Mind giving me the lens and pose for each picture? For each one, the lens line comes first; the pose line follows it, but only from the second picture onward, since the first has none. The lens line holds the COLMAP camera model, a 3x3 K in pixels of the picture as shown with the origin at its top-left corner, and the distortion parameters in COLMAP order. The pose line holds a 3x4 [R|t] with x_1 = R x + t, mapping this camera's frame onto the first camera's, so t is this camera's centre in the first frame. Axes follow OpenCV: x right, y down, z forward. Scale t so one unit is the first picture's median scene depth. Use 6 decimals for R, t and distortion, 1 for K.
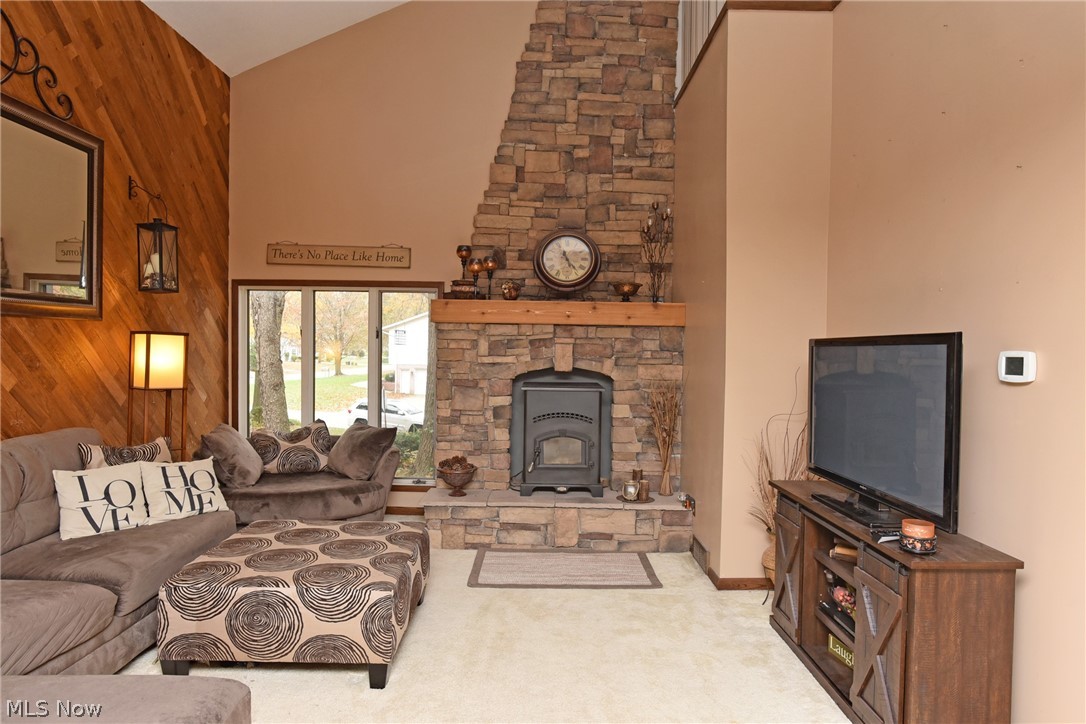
lens RADIAL K [[629.0, 0, 544.2], [0, 629.0, 365.5], [0, 0, 1]] dist [-0.039060, 0.014825]
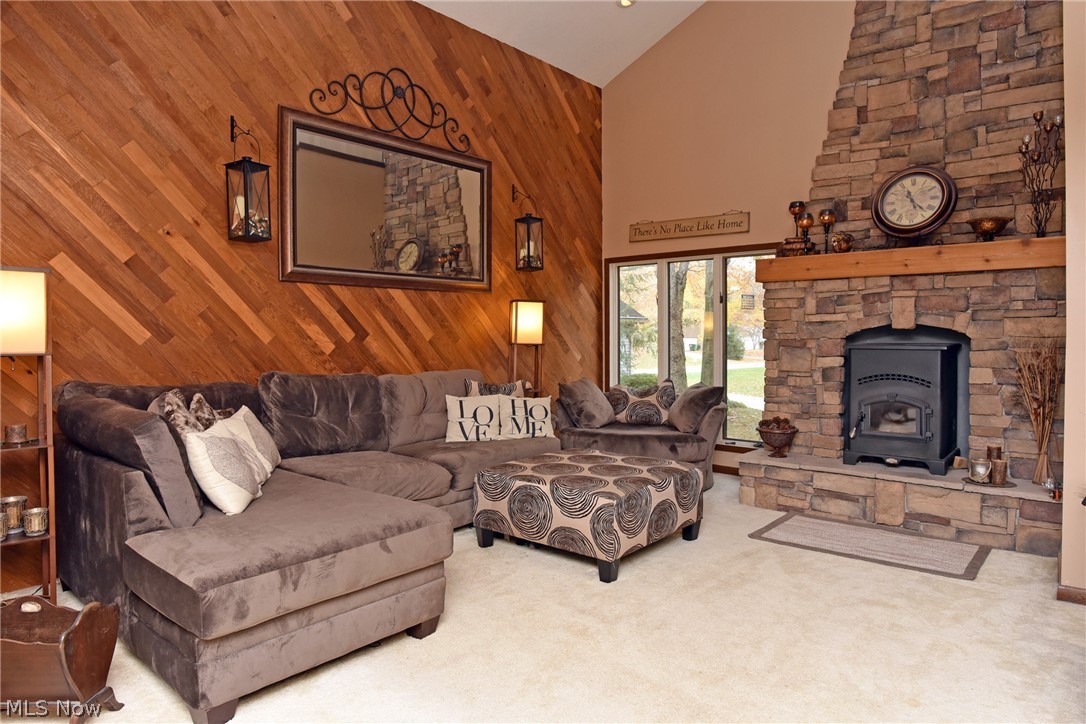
lens RADIAL K [[662.5, 0, 548.9], [0, 662.5, 346.0], [0, 0, 1]] dist [-0.035320, 0.013220]
pose [[0.756243, -0.006061, -0.654263, 0.259644], [-0.003663, 0.999902, -0.013498, 0.048217], [0.654281, 0.012604, 0.756147, -0.012165]]
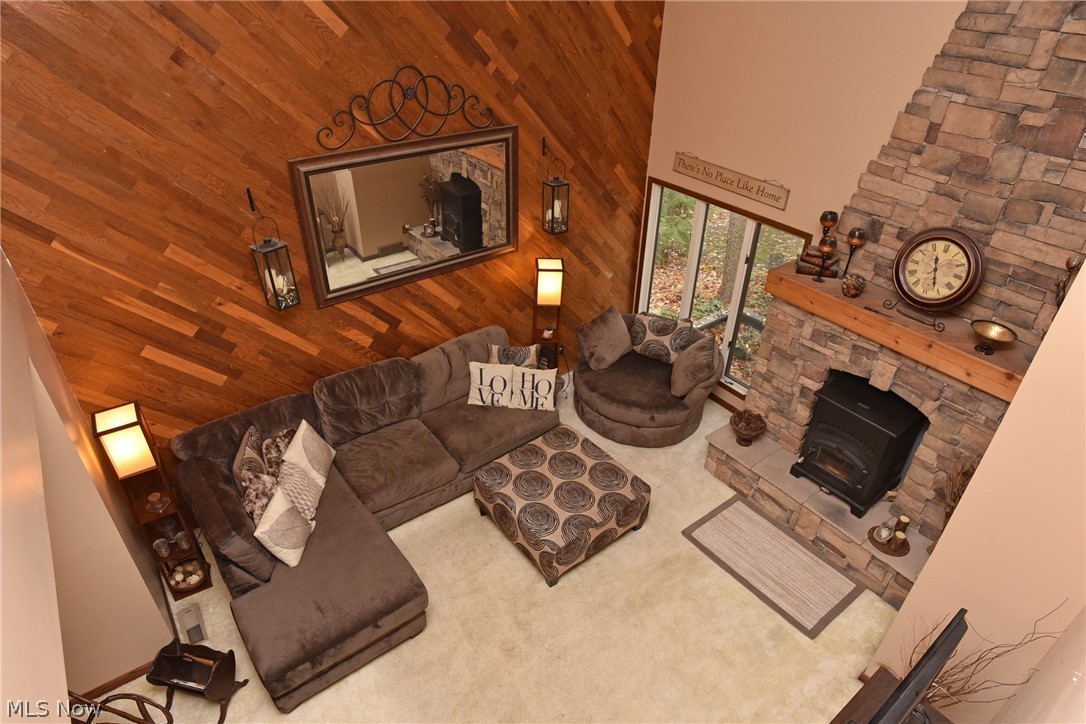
lens RADIAL K [[629.0, 0, 539.3], [0, 629.0, 365.4], [0, 0, 1]] dist [-0.039060, 0.014825]
pose [[0.604013, 0.437780, -0.665971, 0.328610], [-0.026967, 0.846372, 0.531909, -0.497303], [0.796518, -0.303321, 0.523025, 0.143998]]
